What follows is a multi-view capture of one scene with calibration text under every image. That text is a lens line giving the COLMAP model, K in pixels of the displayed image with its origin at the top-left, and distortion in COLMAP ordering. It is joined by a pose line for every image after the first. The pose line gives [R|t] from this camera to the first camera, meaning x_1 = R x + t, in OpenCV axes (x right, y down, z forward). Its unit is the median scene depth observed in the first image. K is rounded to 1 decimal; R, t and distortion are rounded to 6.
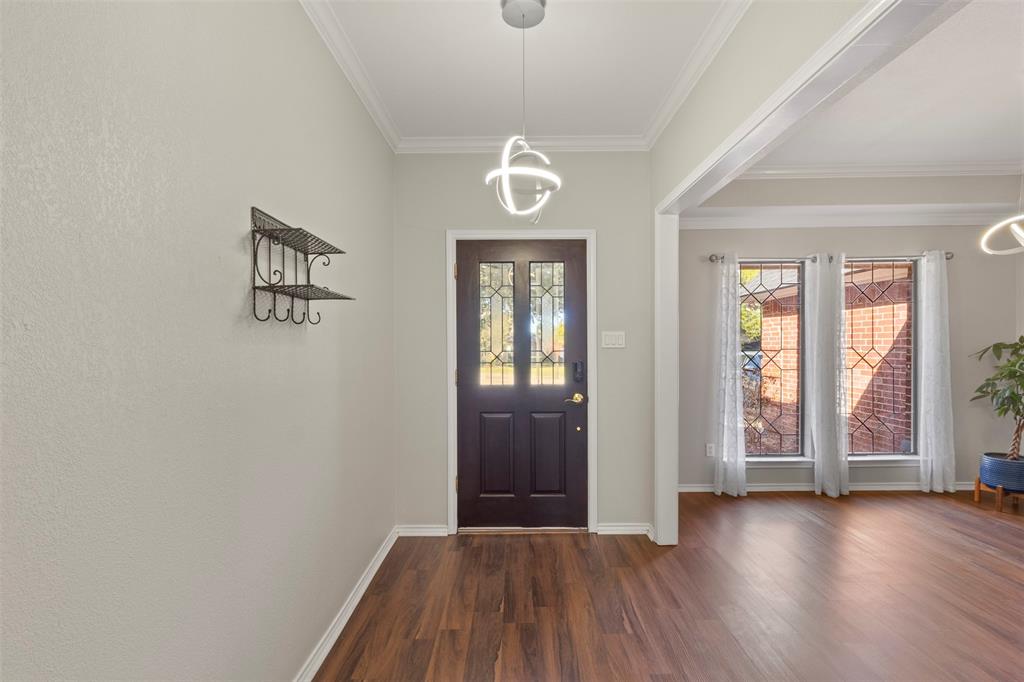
lens RADIAL K [[468.0, 0, 525.2], [0, 468.0, 354.8], [0, 0, 1]] dist [0.004830, -0.000448]
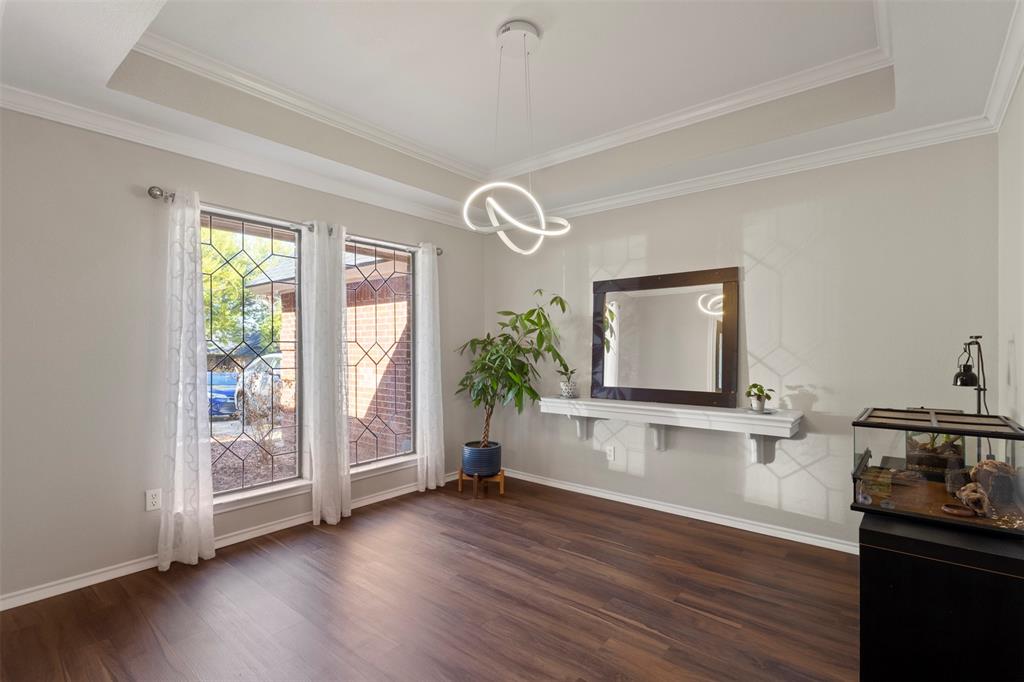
lens RADIAL K [[468.0, 0, 511.5], [0, 468.0, 349.1], [0, 0, 1]] dist [0.004830, -0.000448]
pose [[0.637987, 0.010970, 0.769969, 0.222647], [0.007956, 0.999751, -0.020837, 0.020134], [-0.770006, 0.019420, 0.637741, 0.236180]]
